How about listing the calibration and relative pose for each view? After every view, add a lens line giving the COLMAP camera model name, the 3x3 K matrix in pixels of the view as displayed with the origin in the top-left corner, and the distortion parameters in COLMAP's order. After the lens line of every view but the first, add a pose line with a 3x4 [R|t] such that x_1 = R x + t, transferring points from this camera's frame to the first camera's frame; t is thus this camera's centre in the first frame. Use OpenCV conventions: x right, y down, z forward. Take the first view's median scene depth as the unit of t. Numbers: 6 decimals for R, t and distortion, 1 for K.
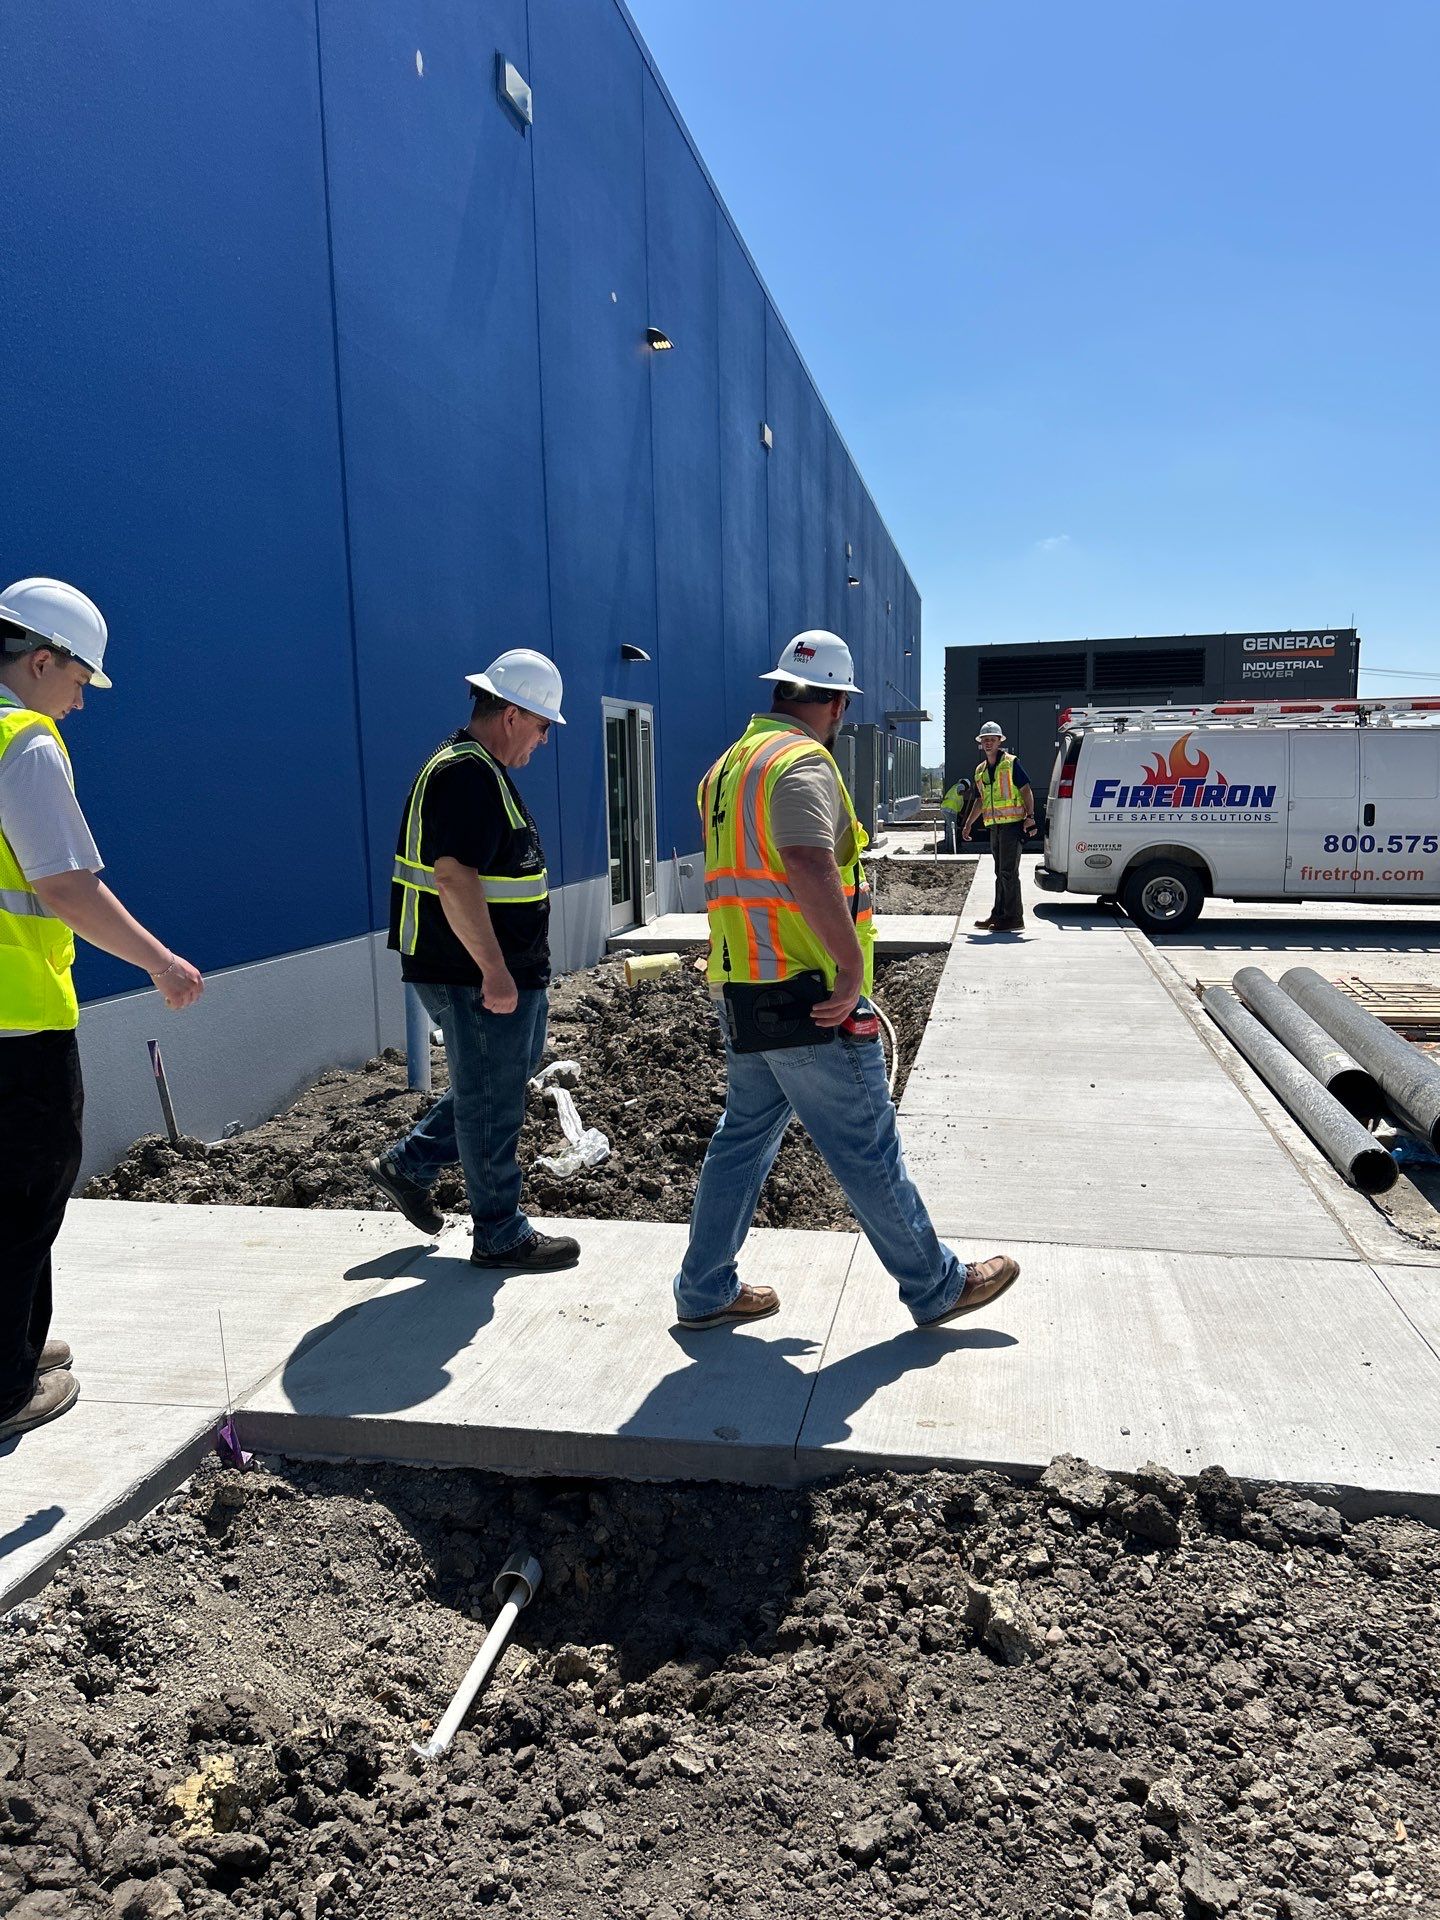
lens RADIAL K [[1363.7, 0, 720.8], [0, 1363.7, 954.3], [0, 0, 1]] dist [0.002695, -0.009990]
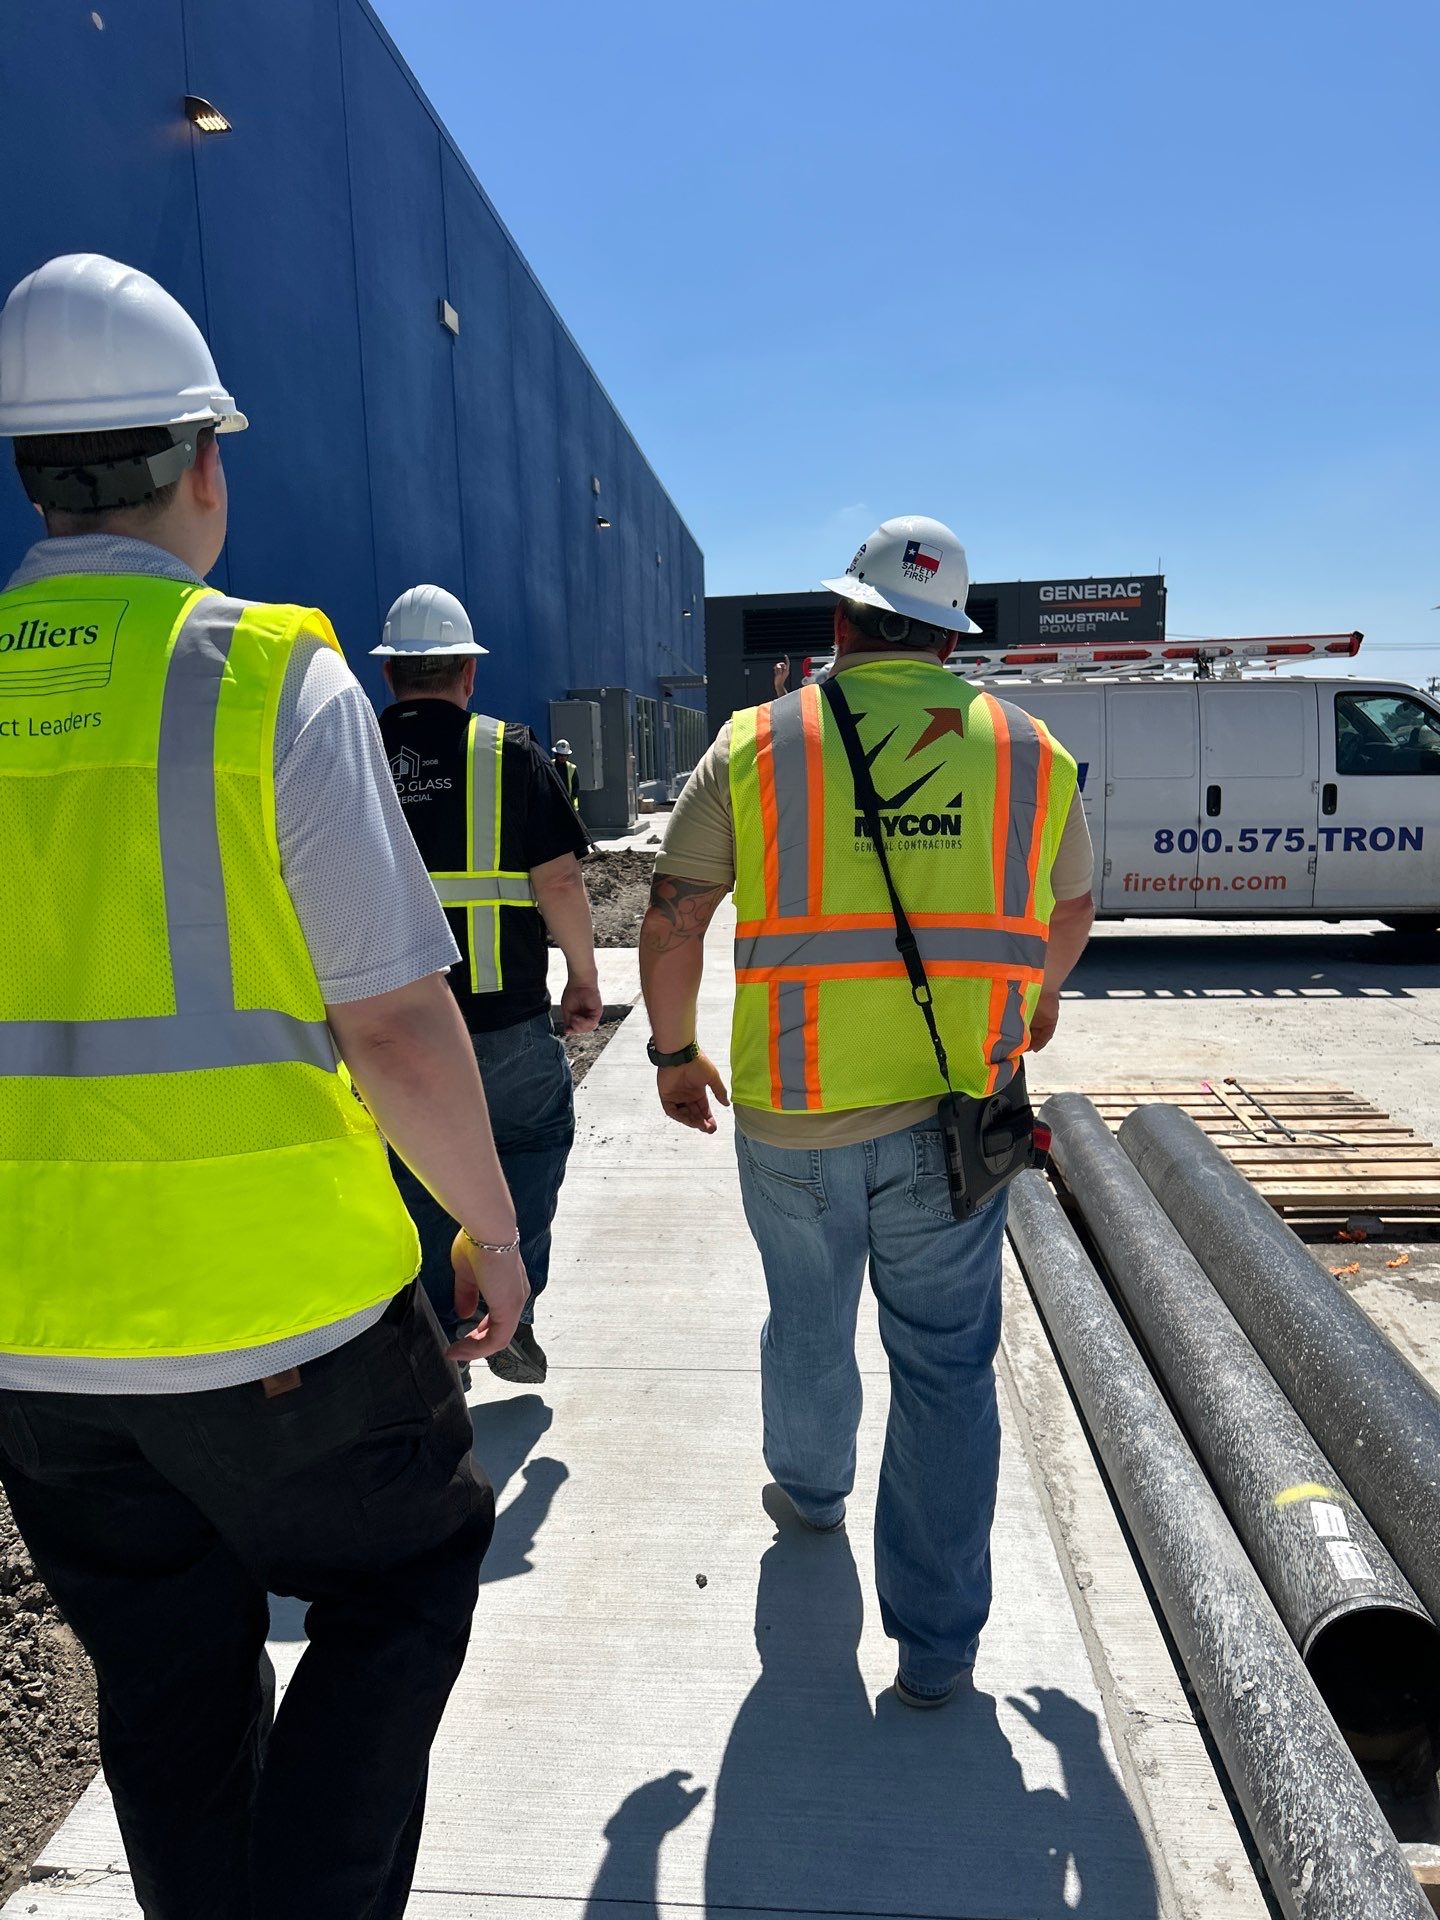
lens RADIAL K [[1363.7, 0, 716.8], [0, 1363.7, 964.6], [0, 0, 1]] dist [0.002695, -0.009990]
pose [[0.991201, -0.032180, 0.128390, 0.107906], [0.028559, 0.999143, 0.029951, -0.040909], [-0.129244, -0.026020, 0.991271, 0.287470]]
